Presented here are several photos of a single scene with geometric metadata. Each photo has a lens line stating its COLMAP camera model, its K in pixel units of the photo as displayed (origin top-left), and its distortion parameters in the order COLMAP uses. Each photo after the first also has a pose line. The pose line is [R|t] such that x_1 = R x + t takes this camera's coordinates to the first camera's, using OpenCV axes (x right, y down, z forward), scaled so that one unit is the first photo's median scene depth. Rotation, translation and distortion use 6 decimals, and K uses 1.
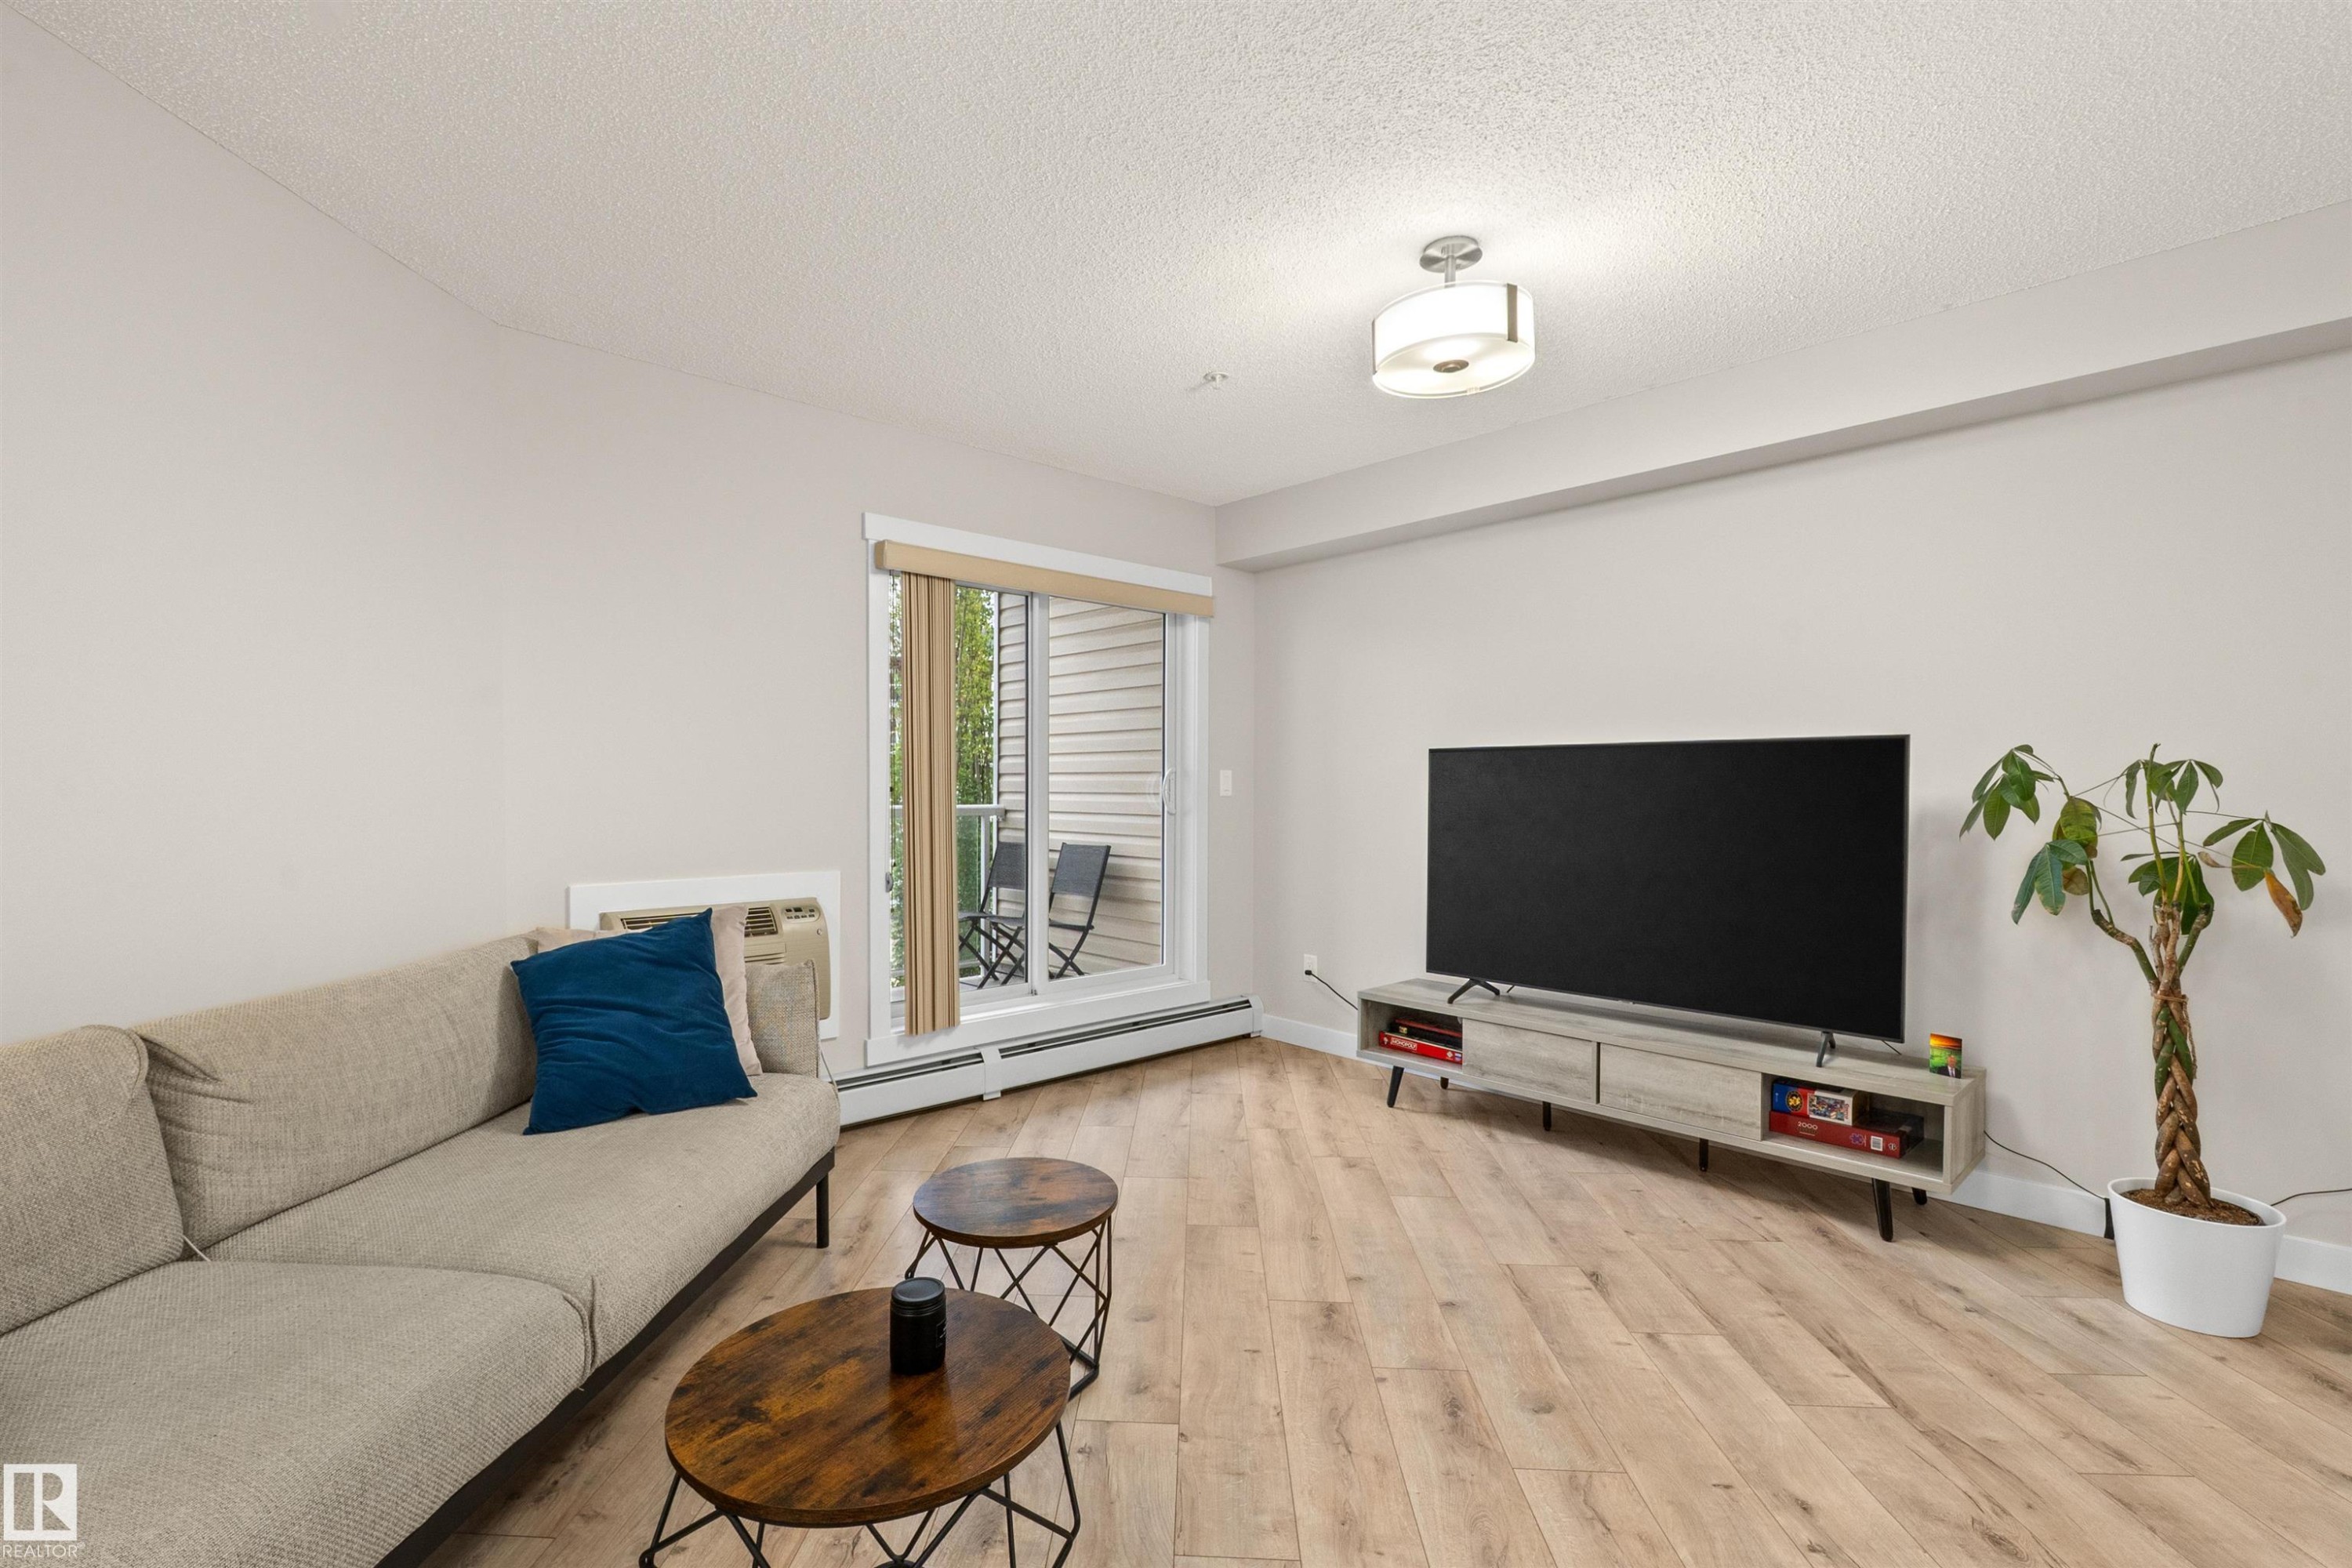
lens RADIAL K [[955.0, 0, 1169.9], [0, 955.0, 811.1], [0, 0, 1]] dist [0.000207, 0.000014]
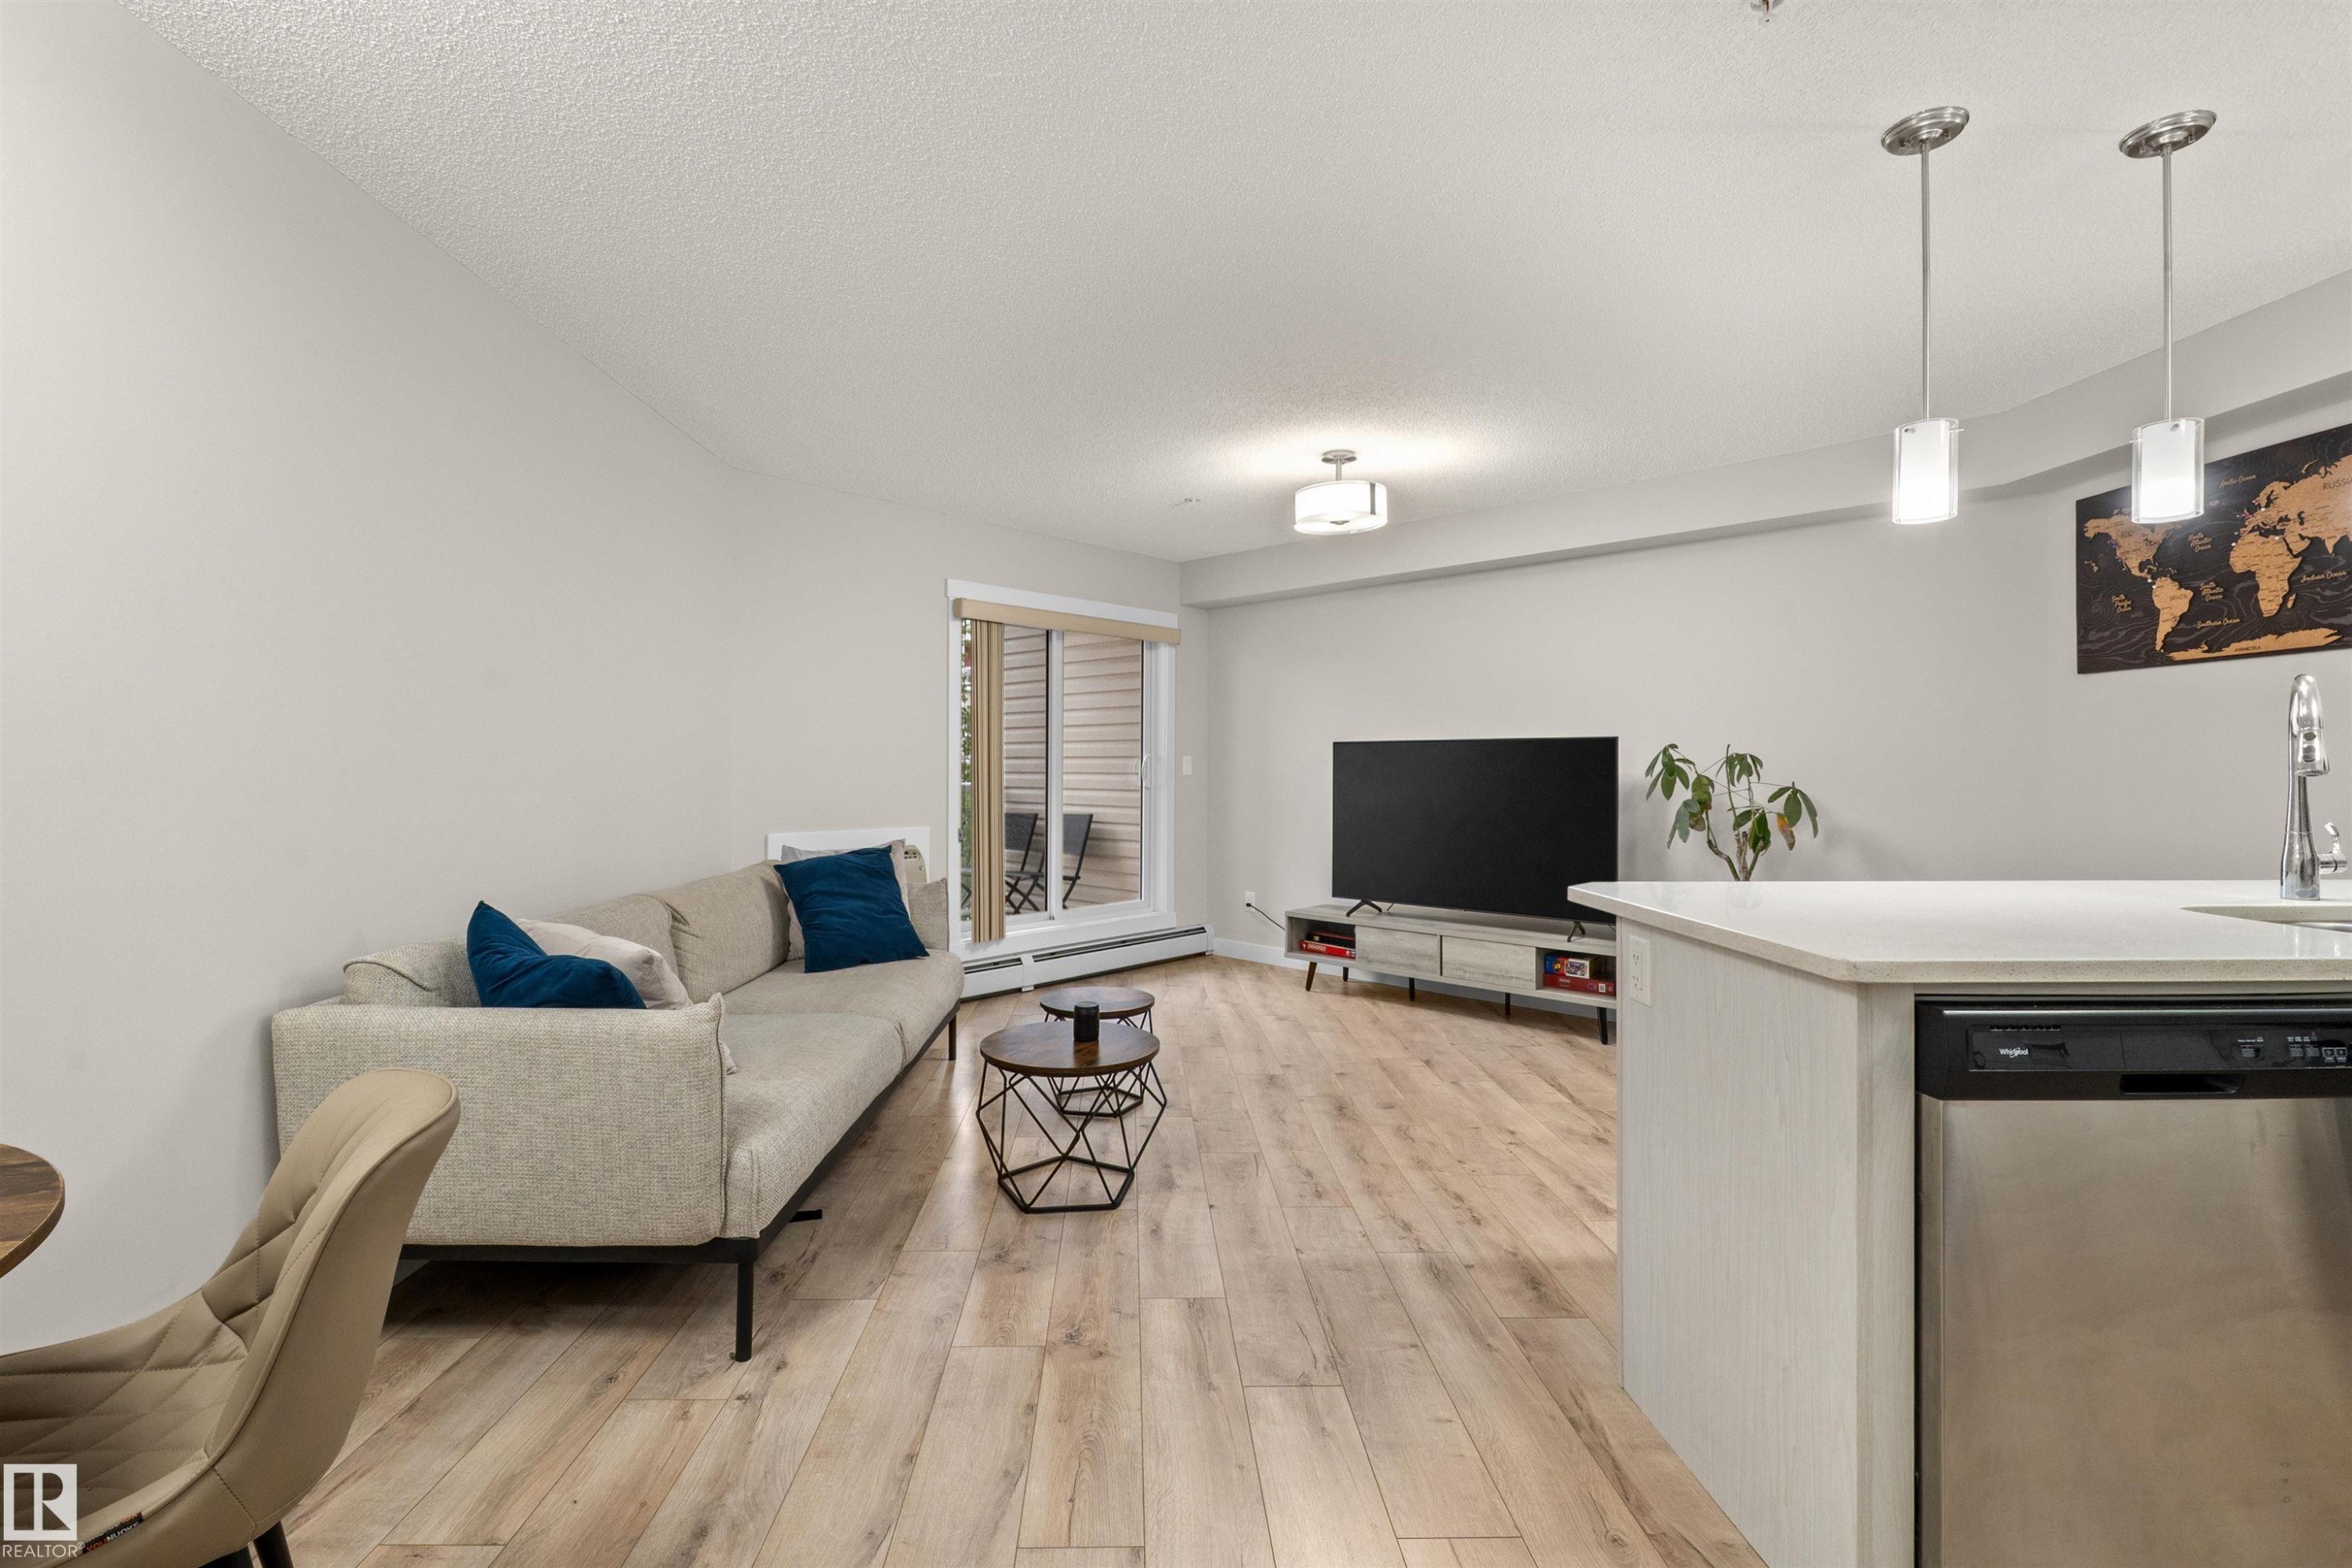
lens RADIAL K [[1049.1, 0, 1153.3], [0, 1049.1, 783.2], [0, 0, 1]] dist [0.001260, -0.006086]
pose [[0.997025, -0.001230, 0.077075, -0.141137], [0.002107, 0.999934, -0.011303, 0.016315], [-0.077056, 0.011432, 0.996961, -0.645811]]
